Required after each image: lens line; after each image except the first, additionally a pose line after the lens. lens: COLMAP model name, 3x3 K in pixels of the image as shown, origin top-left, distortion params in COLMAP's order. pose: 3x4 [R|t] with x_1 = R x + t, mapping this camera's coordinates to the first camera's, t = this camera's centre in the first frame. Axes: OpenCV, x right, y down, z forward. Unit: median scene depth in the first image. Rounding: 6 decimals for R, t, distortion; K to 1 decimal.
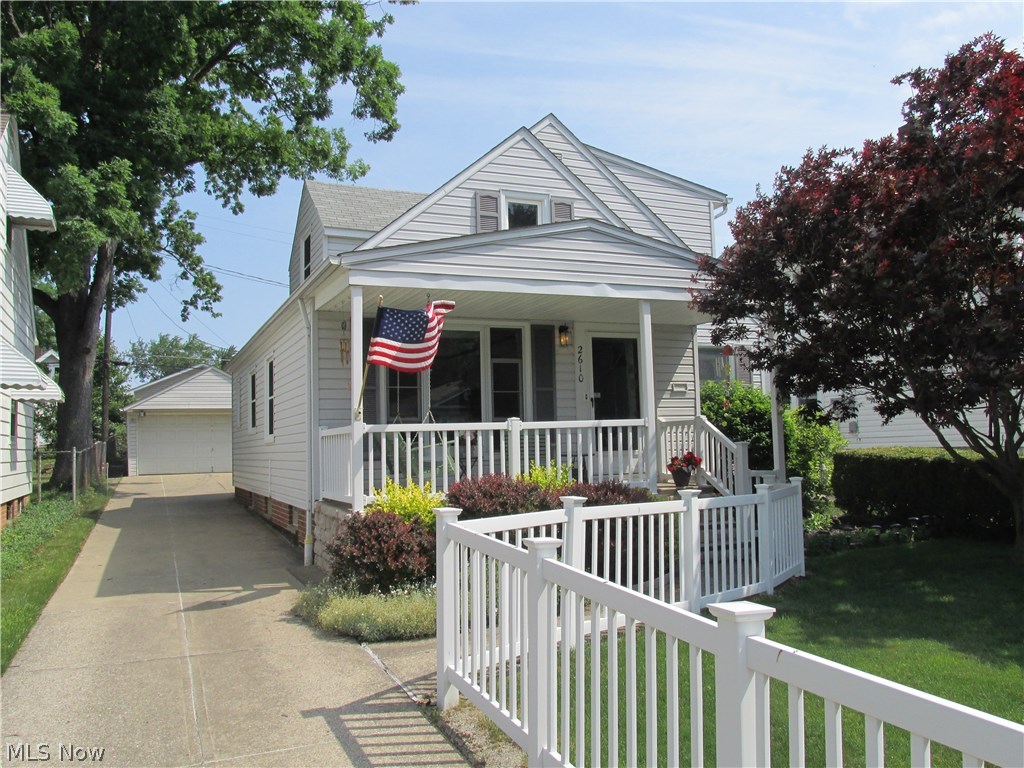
lens RADIAL K [[839.0, 0, 508.7], [0, 839.0, 389.1], [0, 0, 1]] dist [-0.028862, 0.009042]
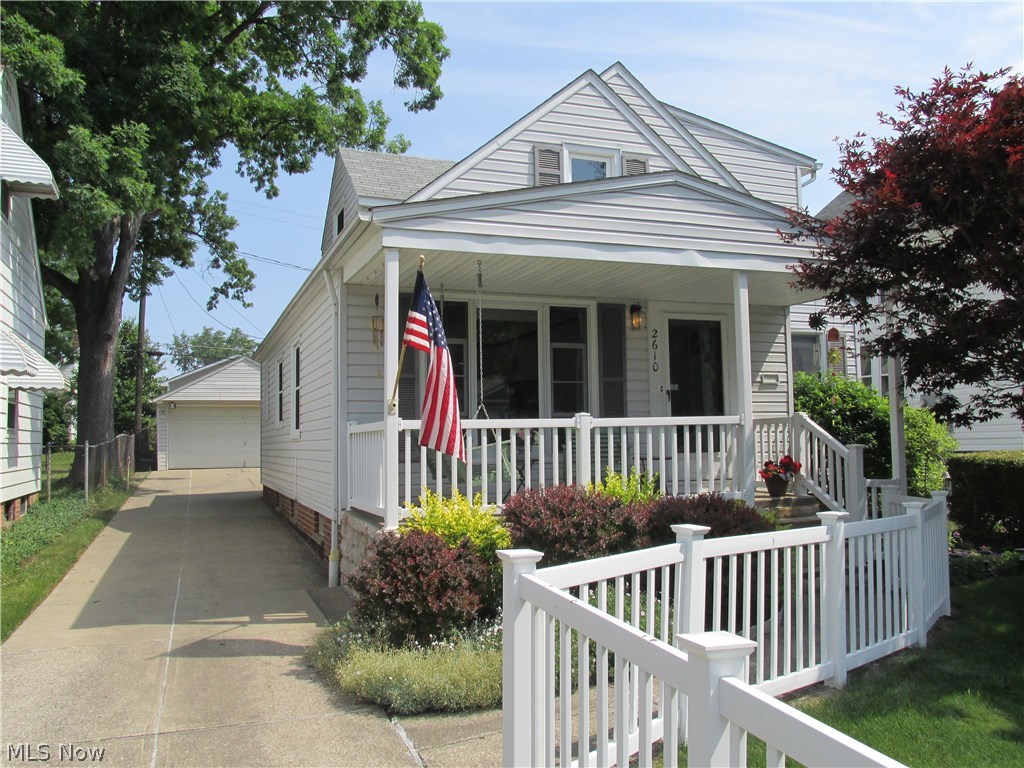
lens RADIAL K [[839.0, 0, 509.8], [0, 839.0, 384.6], [0, 0, 1]] dist [-0.028862, 0.009042]
pose [[0.998945, 0.007018, -0.045385, -0.022650], [-0.007005, 0.999975, 0.000431, 0.005469], [0.045387, -0.000112, 0.998969, 0.149417]]
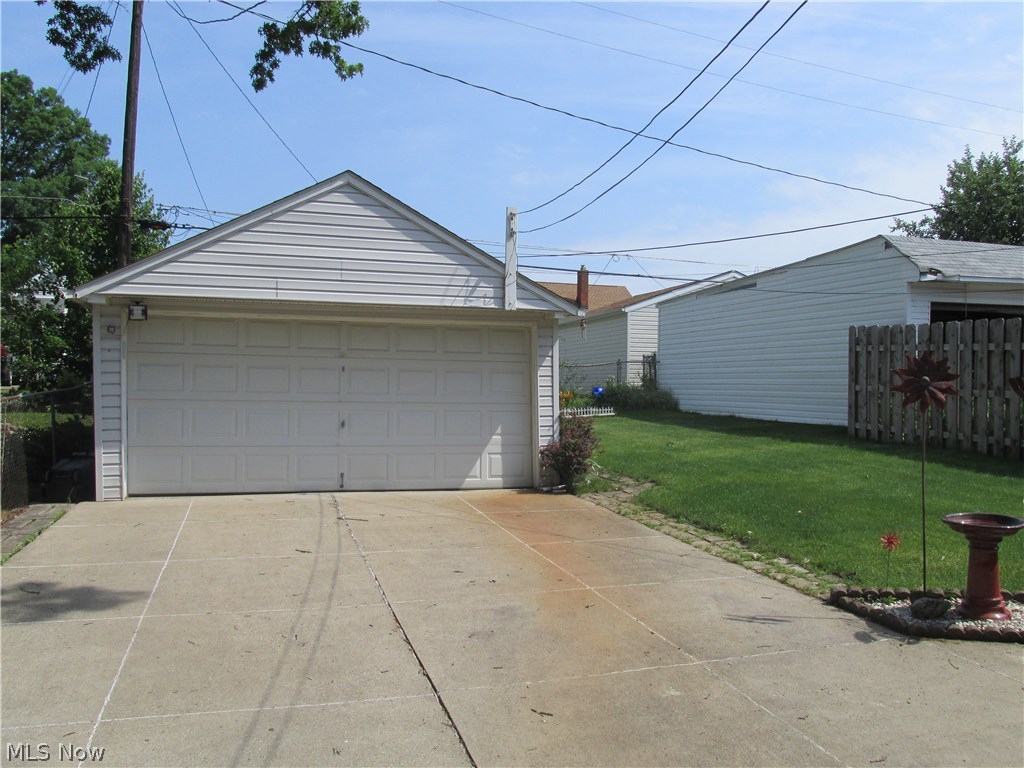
lens RADIAL K [[839.0, 0, 518.6], [0, 839.0, 380.7], [0, 0, 1]] dist [-0.028862, 0.009042]
pose [[0.993980, 0.033757, -0.104233, -0.528507], [-0.026646, 0.997269, 0.068883, 0.061691], [0.106274, -0.065691, 0.992165, 1.435006]]
